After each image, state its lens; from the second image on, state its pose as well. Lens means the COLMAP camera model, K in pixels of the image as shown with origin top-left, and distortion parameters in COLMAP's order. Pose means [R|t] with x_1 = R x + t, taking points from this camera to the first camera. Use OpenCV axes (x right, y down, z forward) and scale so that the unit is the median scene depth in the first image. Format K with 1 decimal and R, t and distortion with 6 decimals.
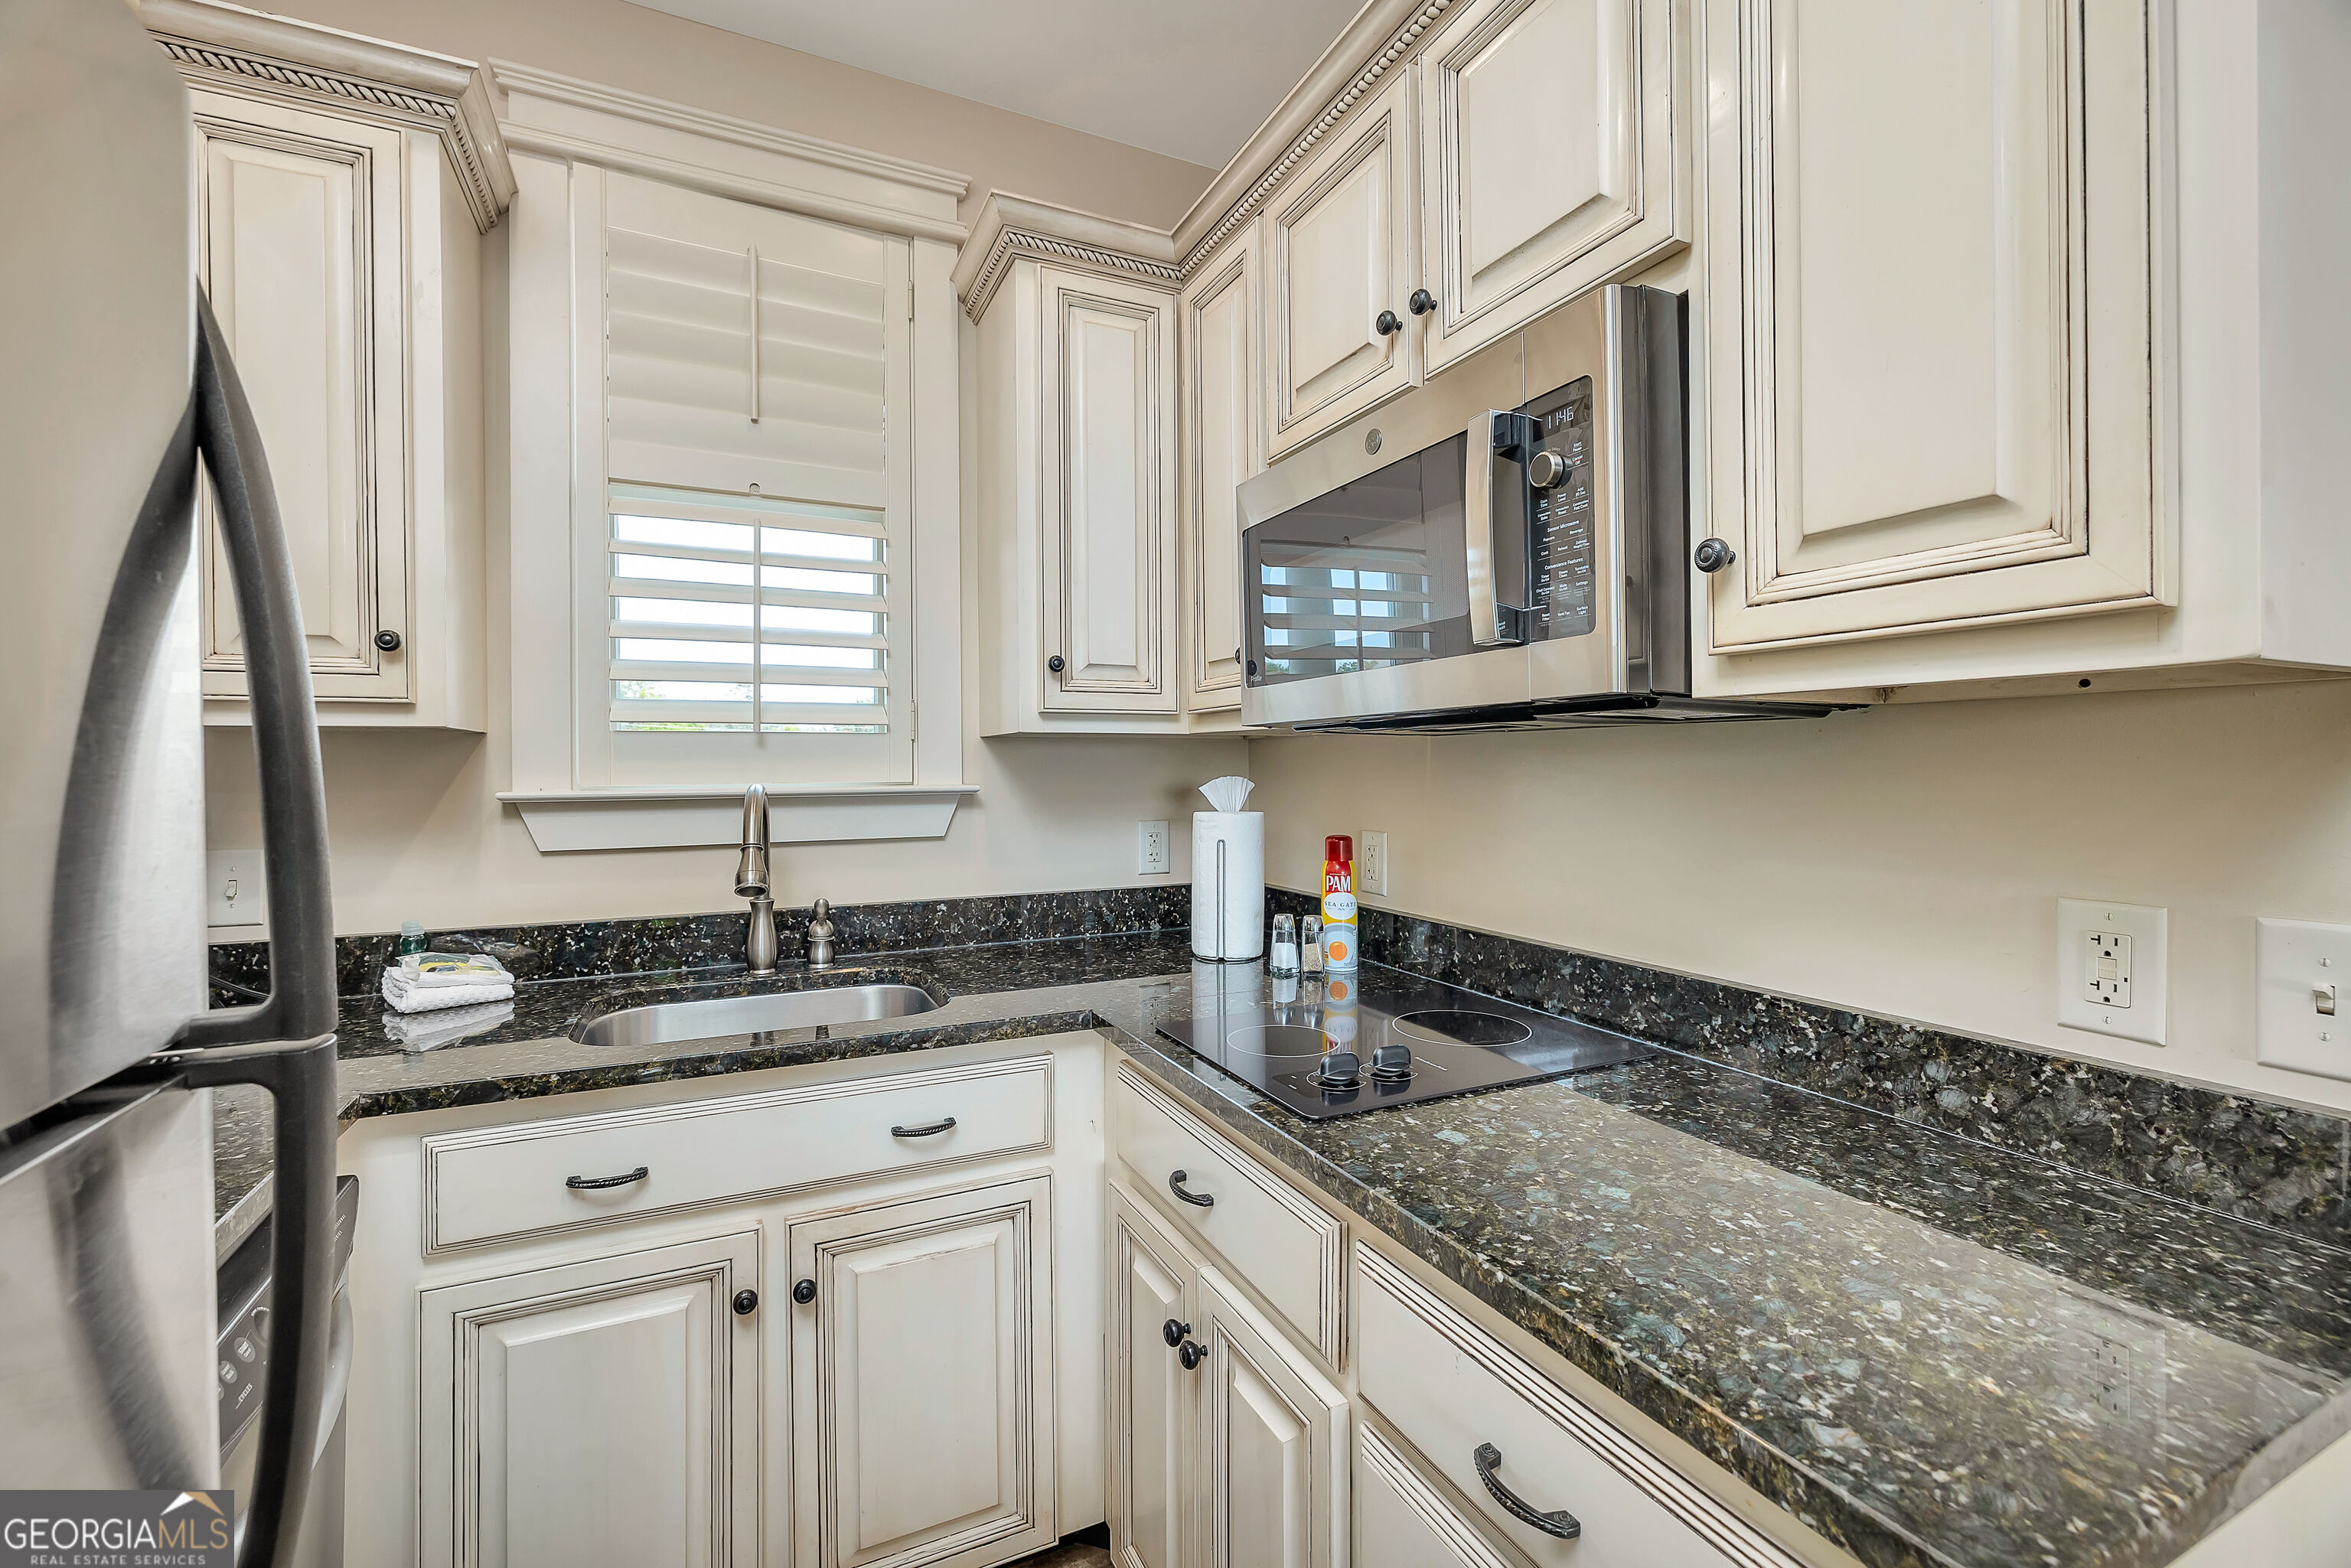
lens RADIAL K [[989.1, 0, 1170.5], [0, 989.1, 773.5], [0, 0, 1]] dist [-0.002970, 0.000325]
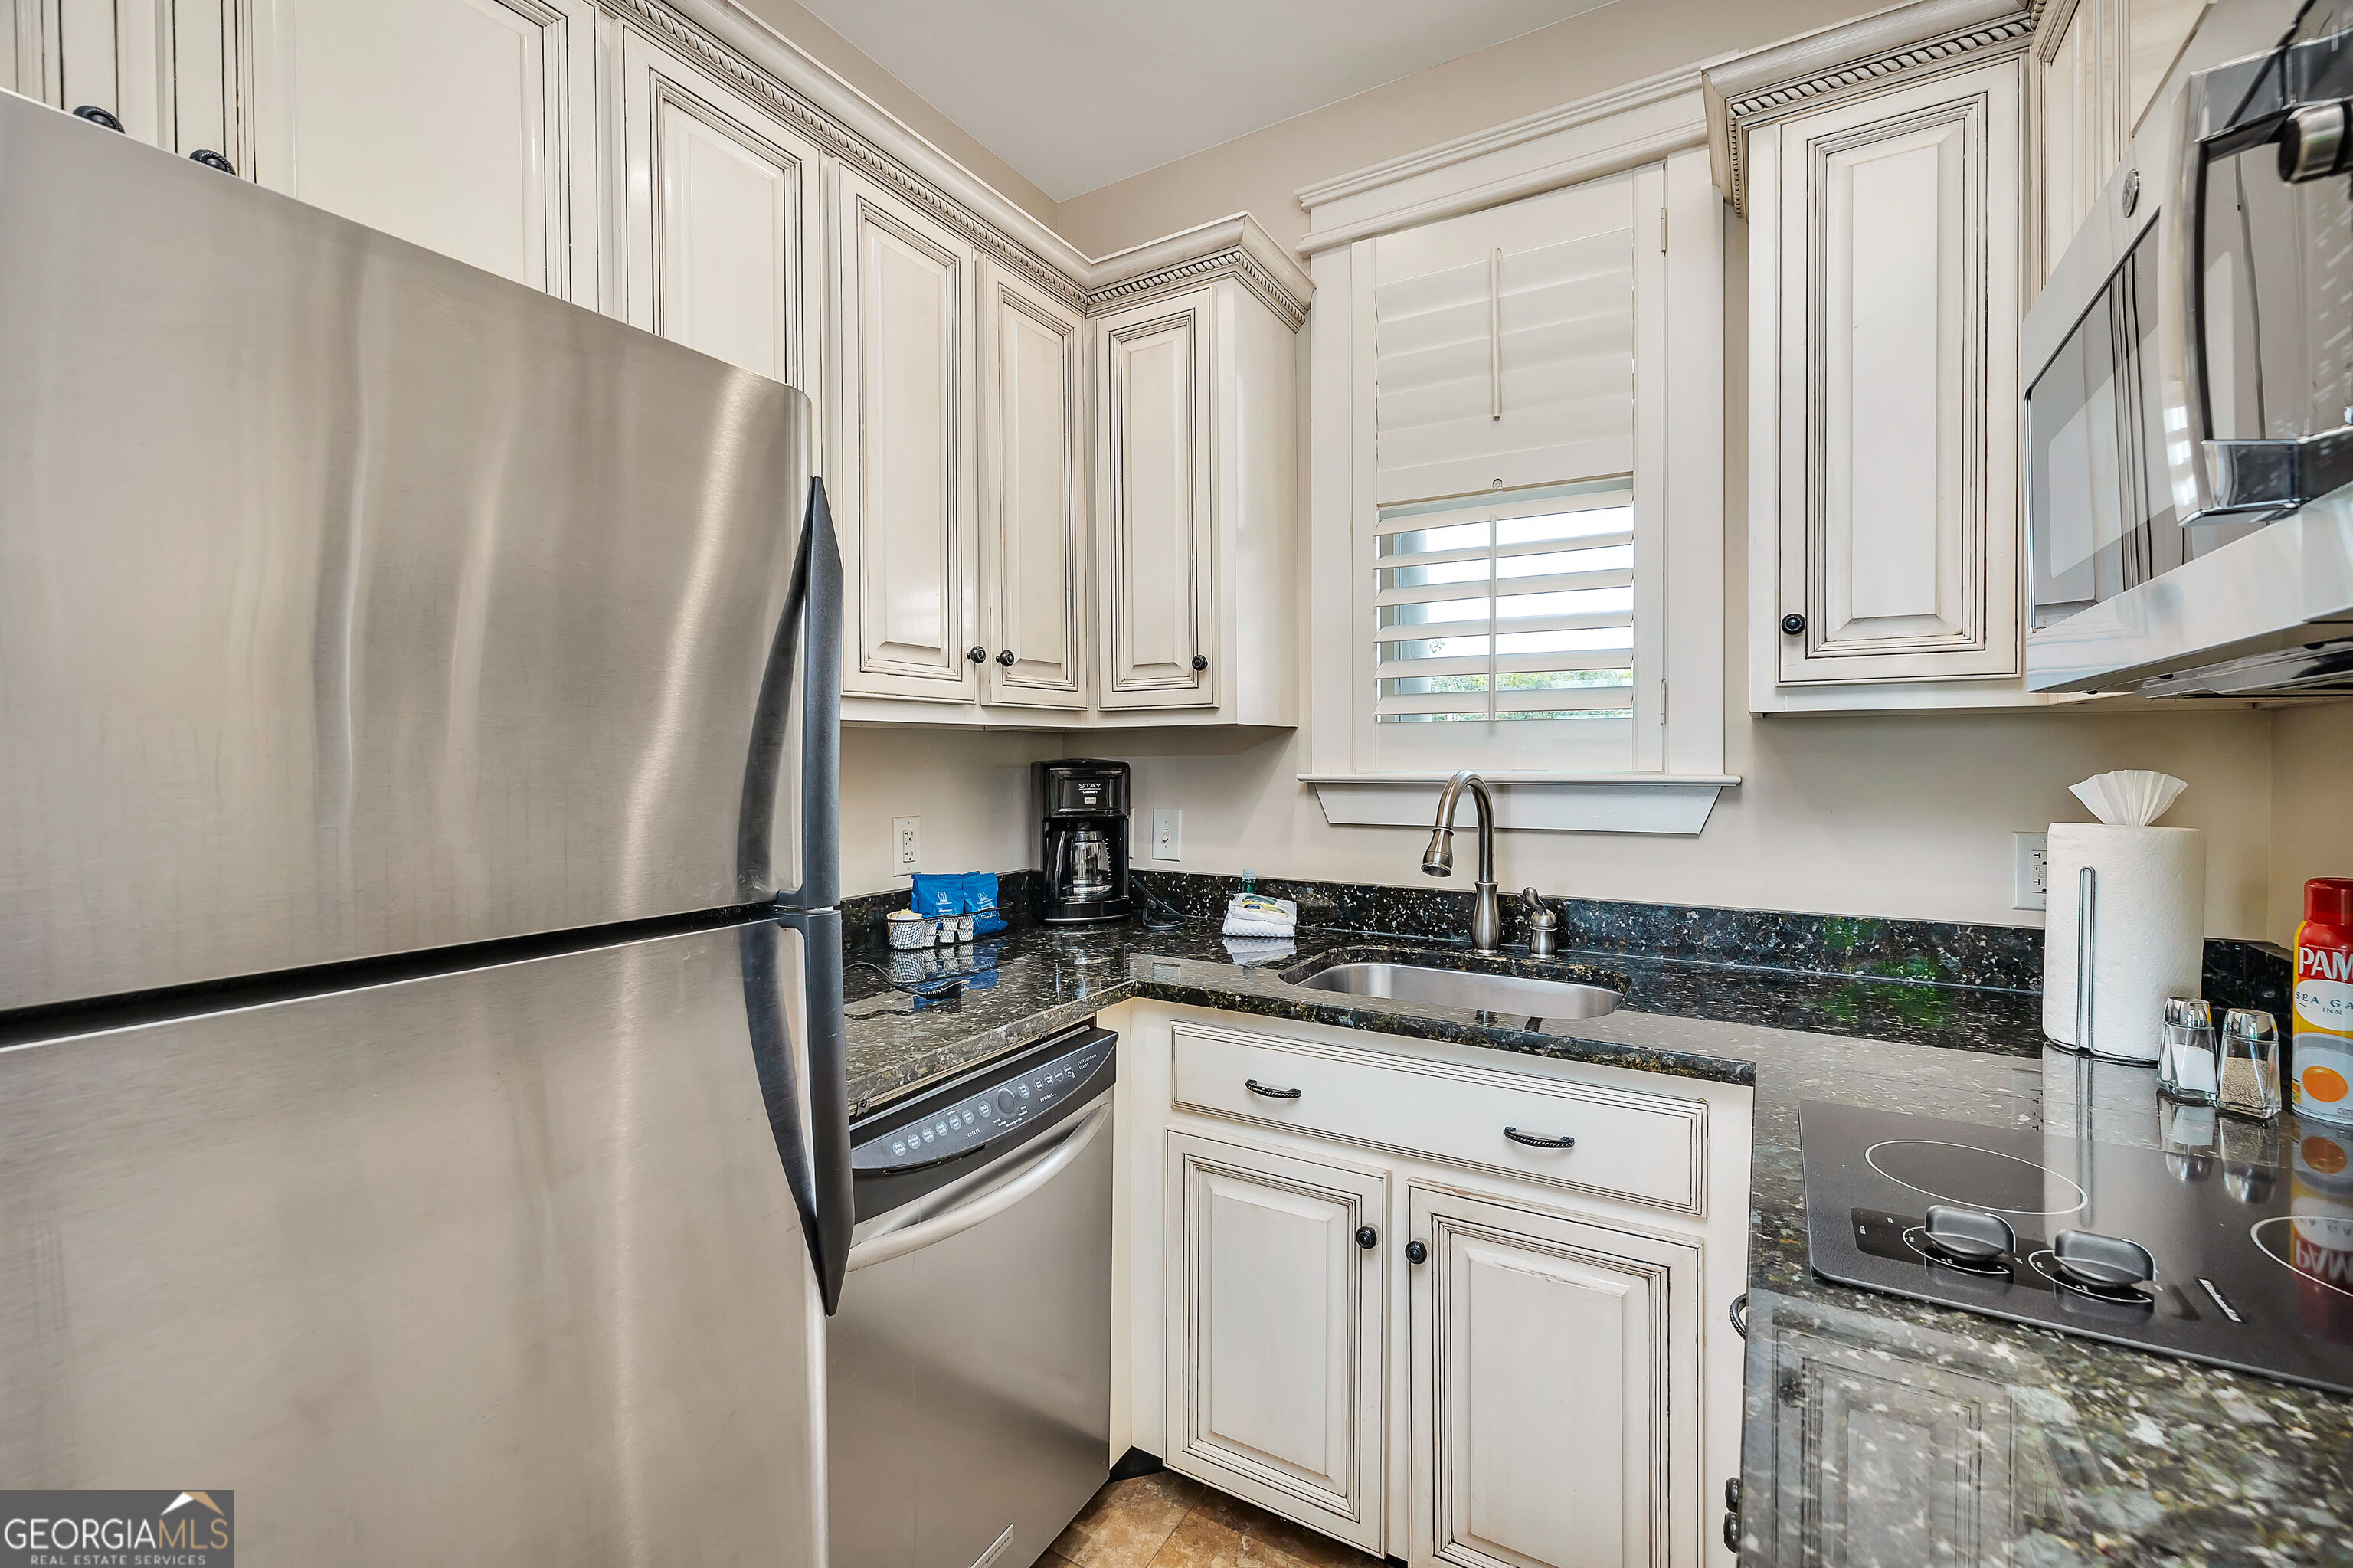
lens RADIAL K [[990.0, 0, 1171.5], [0, 990.0, 773.5], [0, 0, 1]] dist [-0.002970, 0.000325]
pose [[0.561857, 0.018198, -0.827034, 0.262287], [-0.005434, 0.999818, 0.018309, -0.003570], [0.827217, -0.005793, 0.561853, 0.146324]]
